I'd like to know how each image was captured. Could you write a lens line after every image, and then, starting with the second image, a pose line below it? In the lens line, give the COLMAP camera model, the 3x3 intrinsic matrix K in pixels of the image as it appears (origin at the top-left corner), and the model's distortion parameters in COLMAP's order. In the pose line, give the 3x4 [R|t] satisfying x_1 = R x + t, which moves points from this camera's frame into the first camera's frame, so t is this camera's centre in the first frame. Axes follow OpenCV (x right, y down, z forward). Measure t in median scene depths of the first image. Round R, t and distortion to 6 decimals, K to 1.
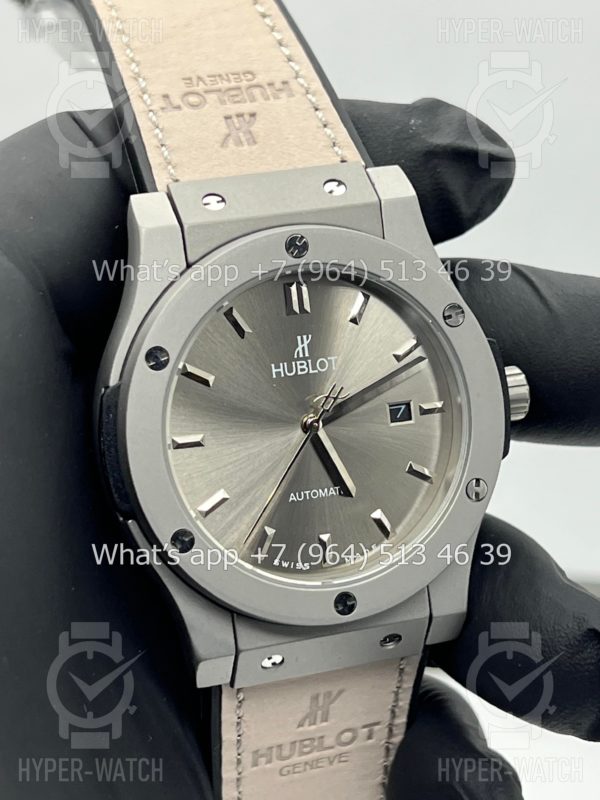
lens RADIAL K [[1890.4, 0, 300.0], [0, 1890.4, 400.0], [0, 0, 1]] dist [0.254999, -0.834261]
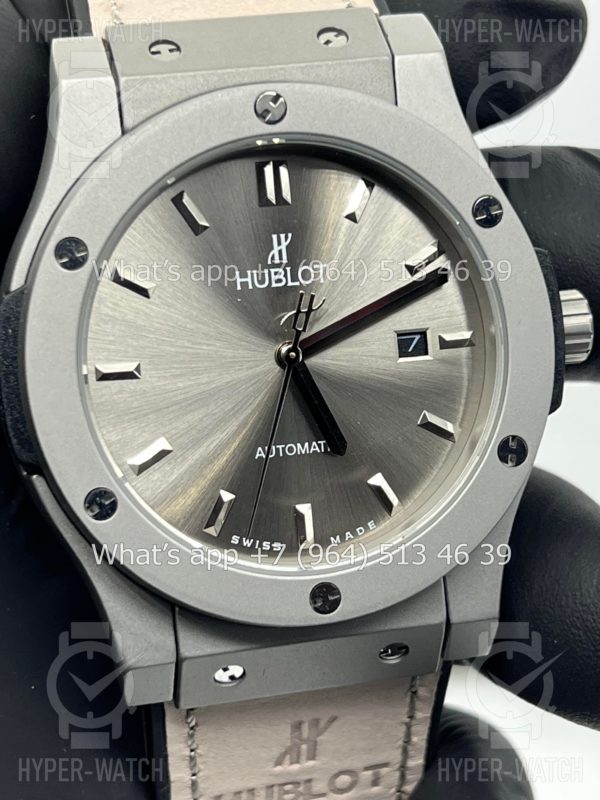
lens RADIAL K [[1861.7, 0, 300.0], [0, 1861.7, 400.0], [0, 0, 1]] dist [0.042053, 5.257361]
pose [[0.996042, 0.026107, -0.084962, 0.071598], [-0.027721, 0.999456, -0.017870, 0.042676], [0.084449, 0.020154, 0.996224, 0.271539]]
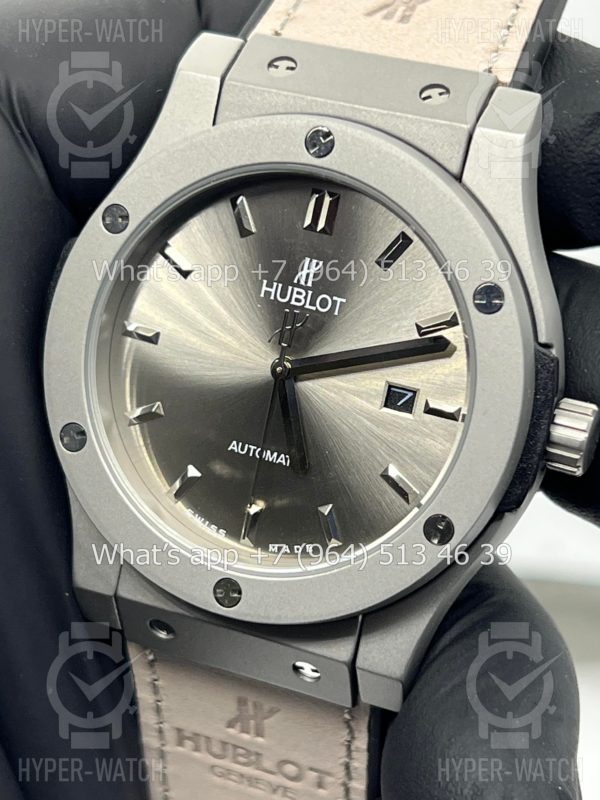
lens RADIAL K [[1807.7, 0, 300.0], [0, 1807.7, 400.0], [0, 0, 1]] dist [0.152359, 0.242235]
pose [[0.760809, 0.349981, -0.546518, 0.420079], [-0.340594, 0.932157, 0.122796, -0.068675], [0.552417, 0.092717, 0.828395, 0.374896]]
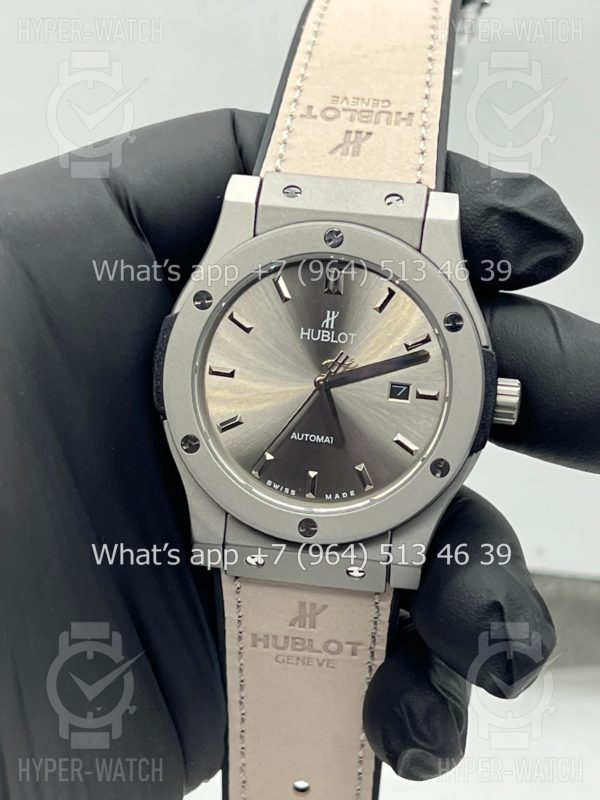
lens RADIAL K [[1807.7, 0, 300.0], [0, 1807.7, 400.0], [0, 0, 1]] dist [0.152359, 0.242235]
pose [[0.897928, 0.232121, -0.373958, 0.431372], [-0.235172, 0.971205, 0.038158, -0.017463], [0.372047, 0.053682, 0.926660, -0.100563]]
